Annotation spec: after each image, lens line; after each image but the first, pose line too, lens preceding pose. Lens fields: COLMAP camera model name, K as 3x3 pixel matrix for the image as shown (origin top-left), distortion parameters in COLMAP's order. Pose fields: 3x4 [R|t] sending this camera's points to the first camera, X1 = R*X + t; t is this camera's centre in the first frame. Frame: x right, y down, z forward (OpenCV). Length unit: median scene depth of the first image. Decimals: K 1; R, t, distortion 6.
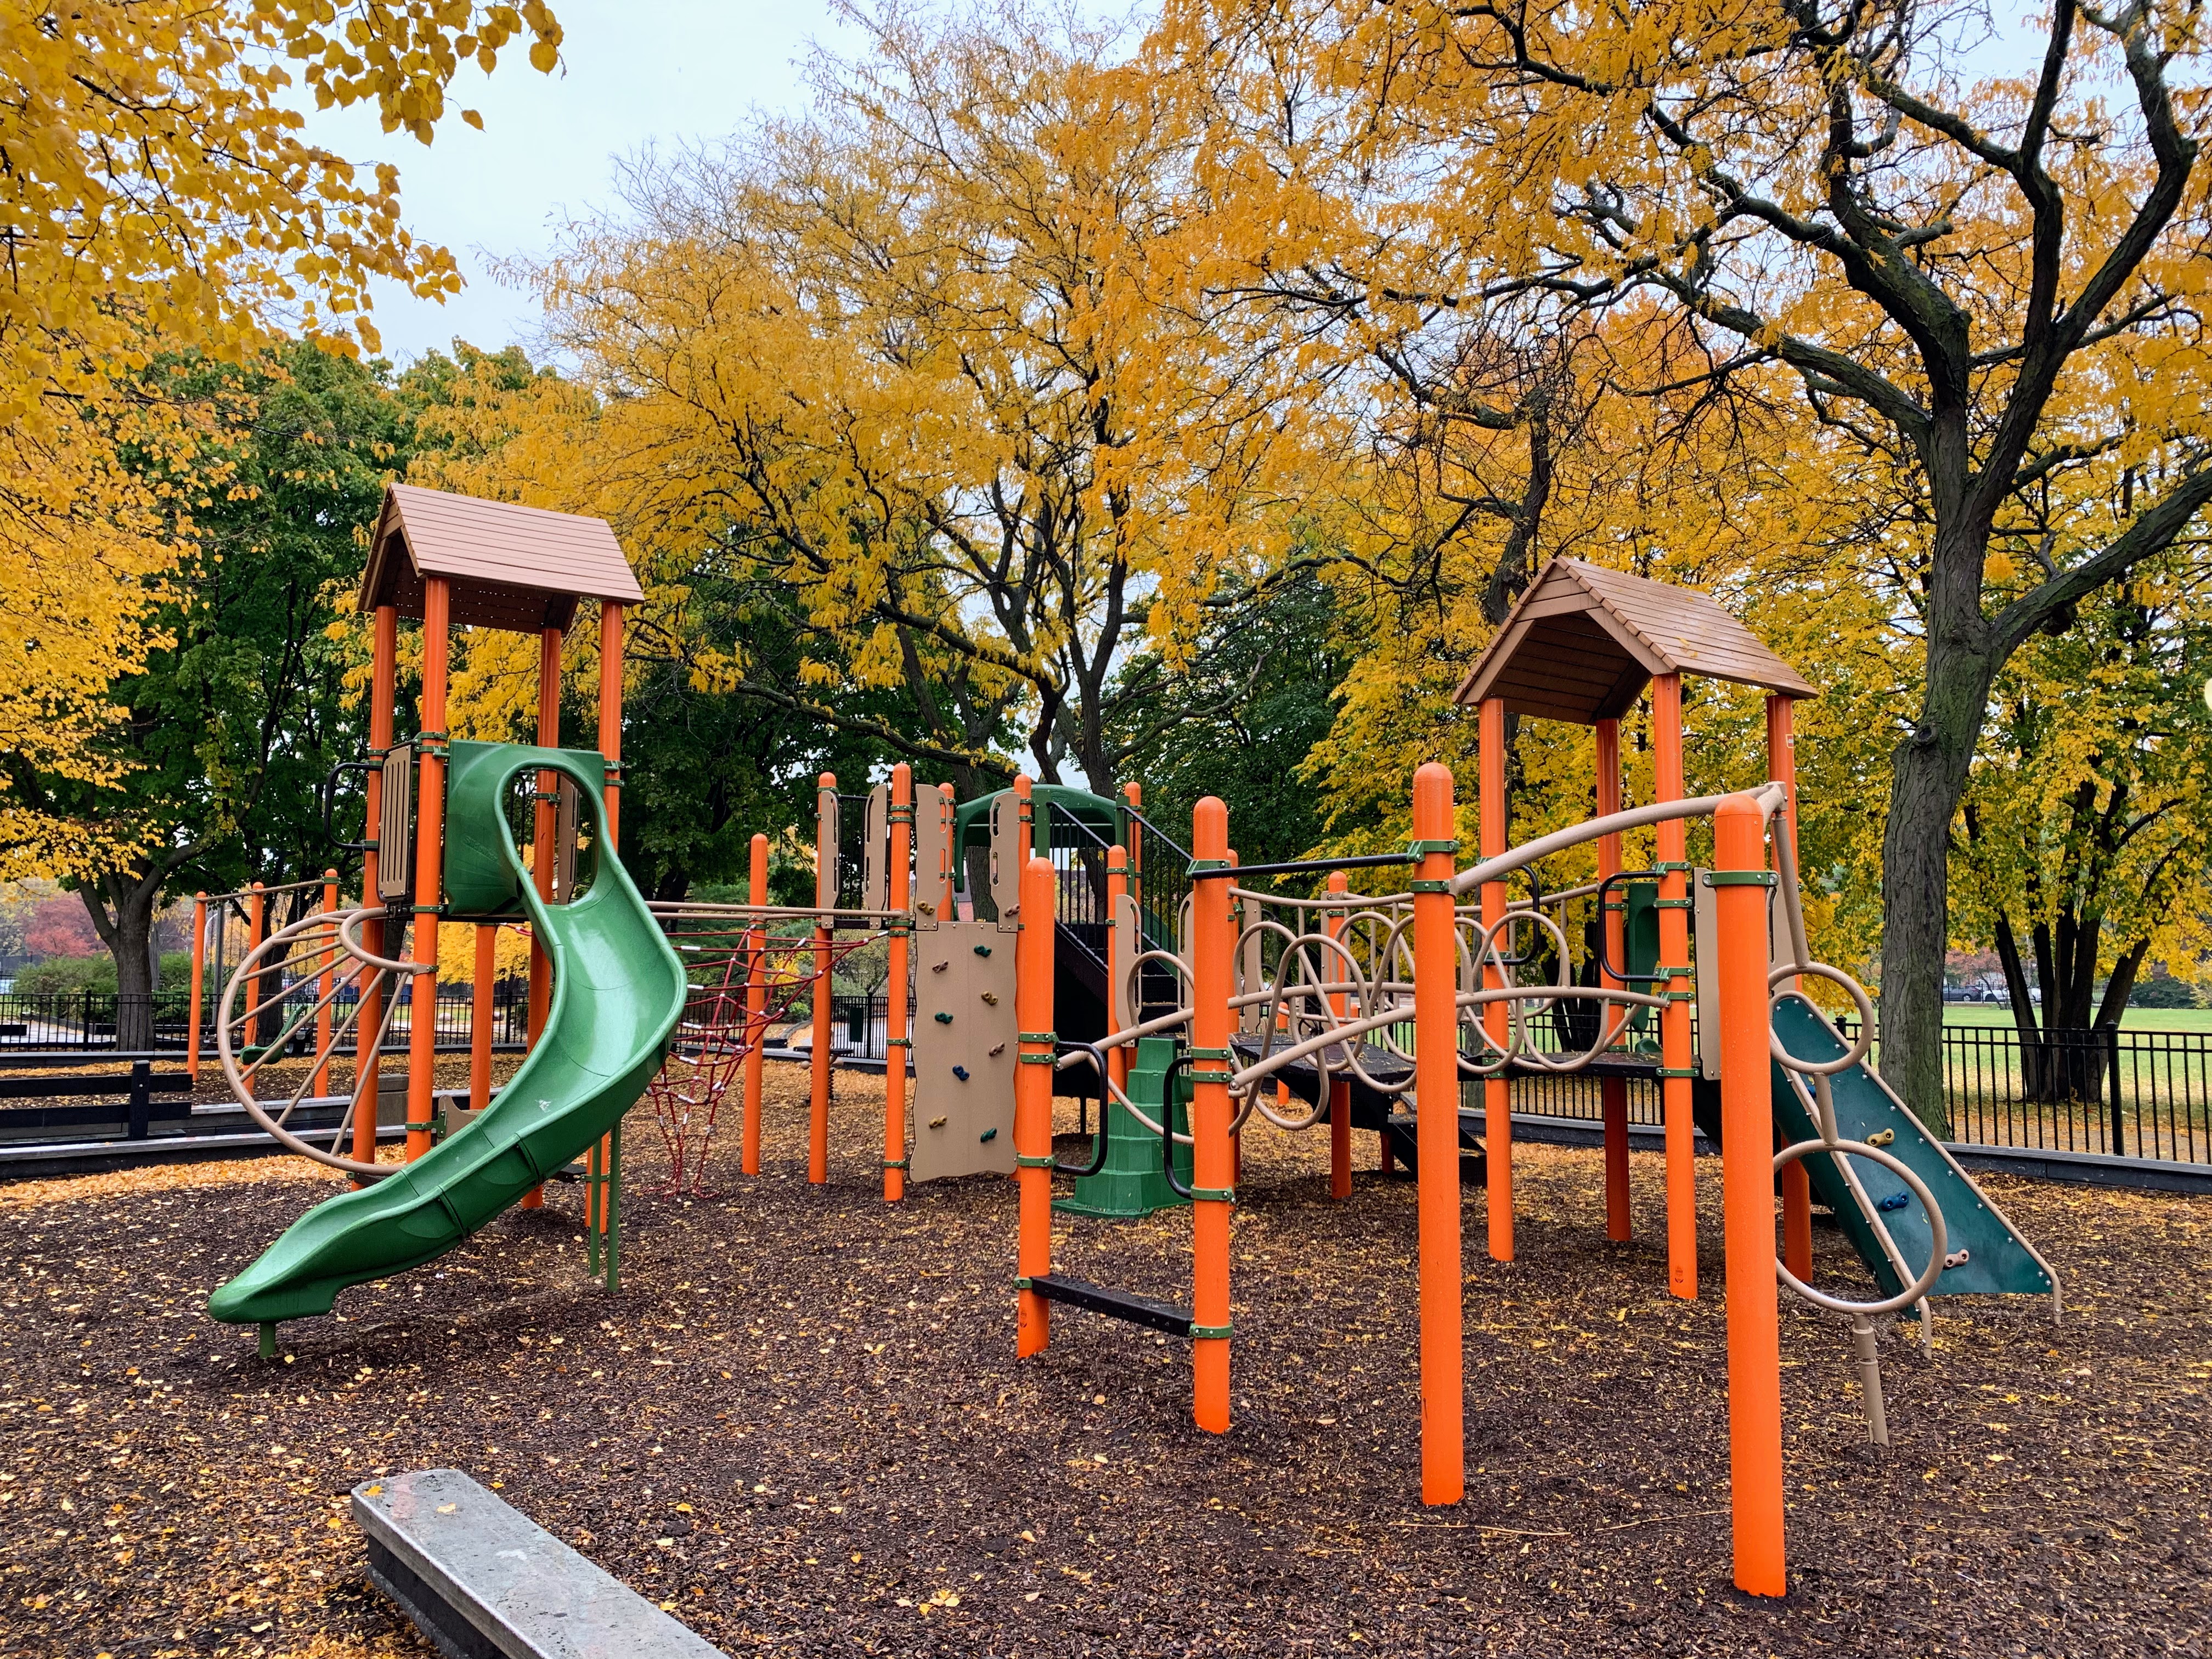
lens RADIAL K [[1687.6, 0, 1093.1], [0, 1687.6, 825.1], [0, 0, 1]] dist [-0.000858, 0.008892]
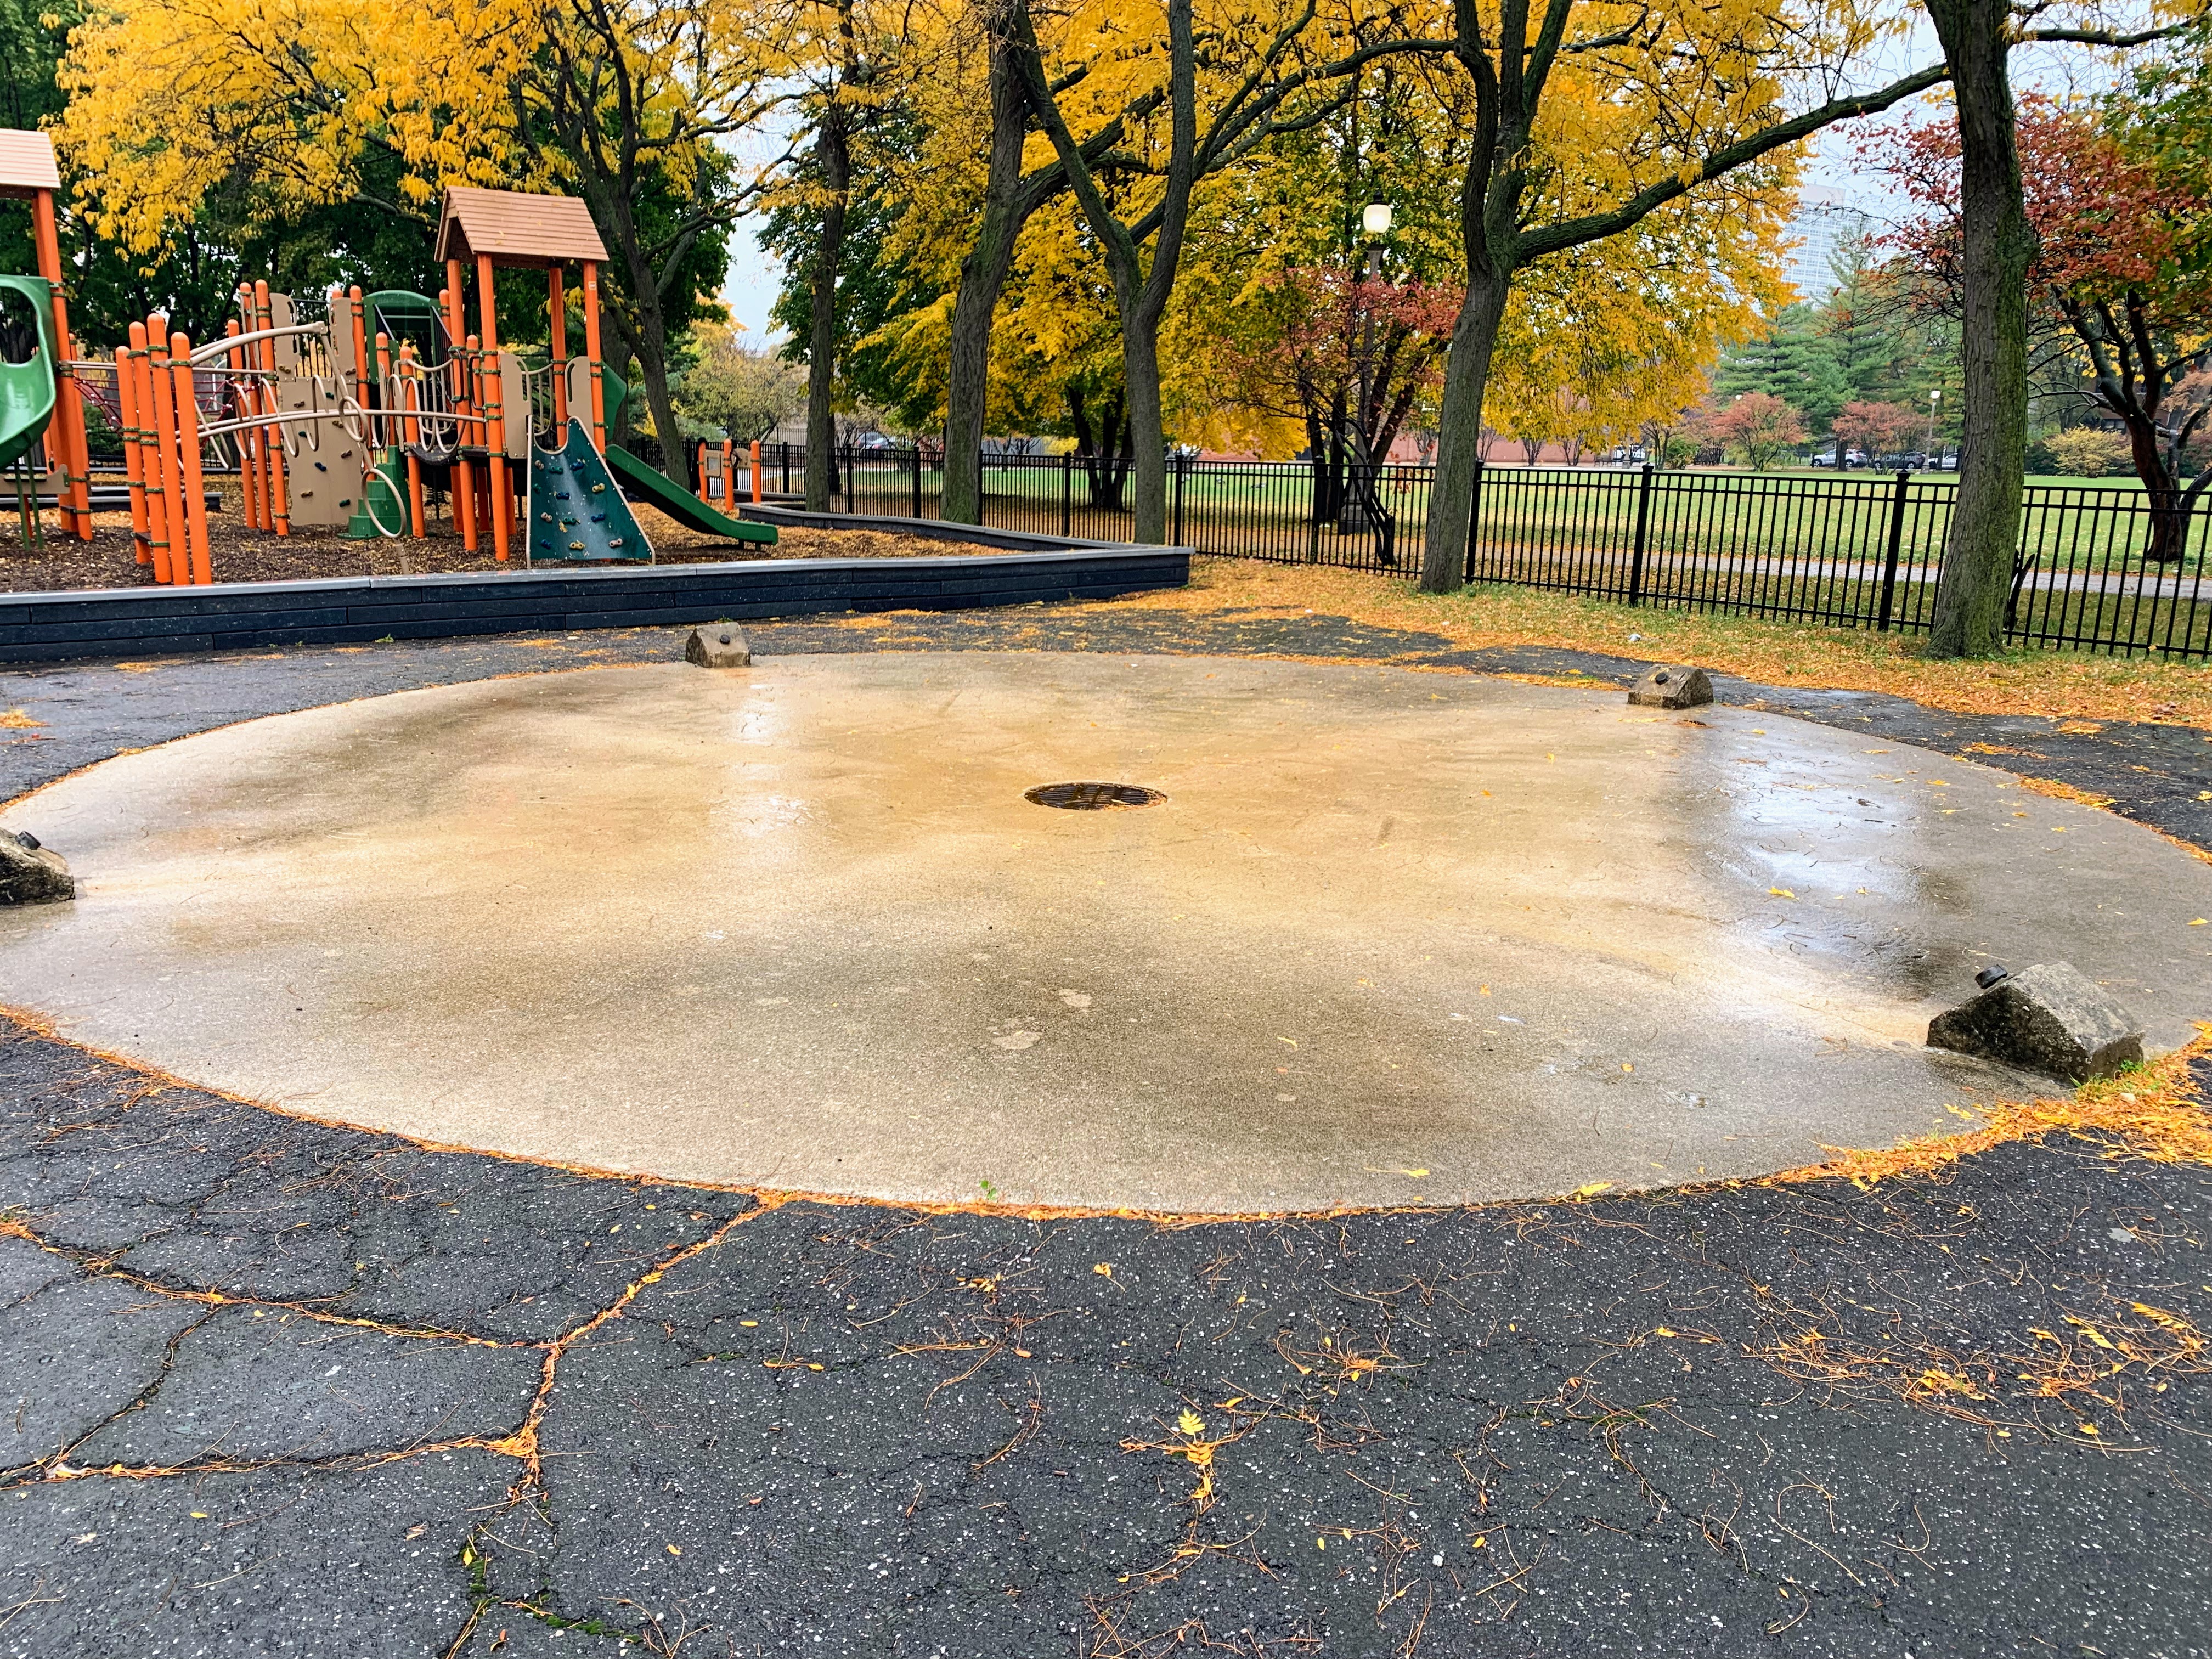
lens RADIAL K [[1687.6, 0, 1093.1], [0, 1687.6, 825.1], [0, 0, 1]] dist [-0.000858, 0.008892]
pose [[0.997514, 0.028506, -0.064448, 0.856464], [-0.007407, 0.951882, 0.306375, -0.042927], [0.070081, -0.305136, 0.949727, -0.739038]]
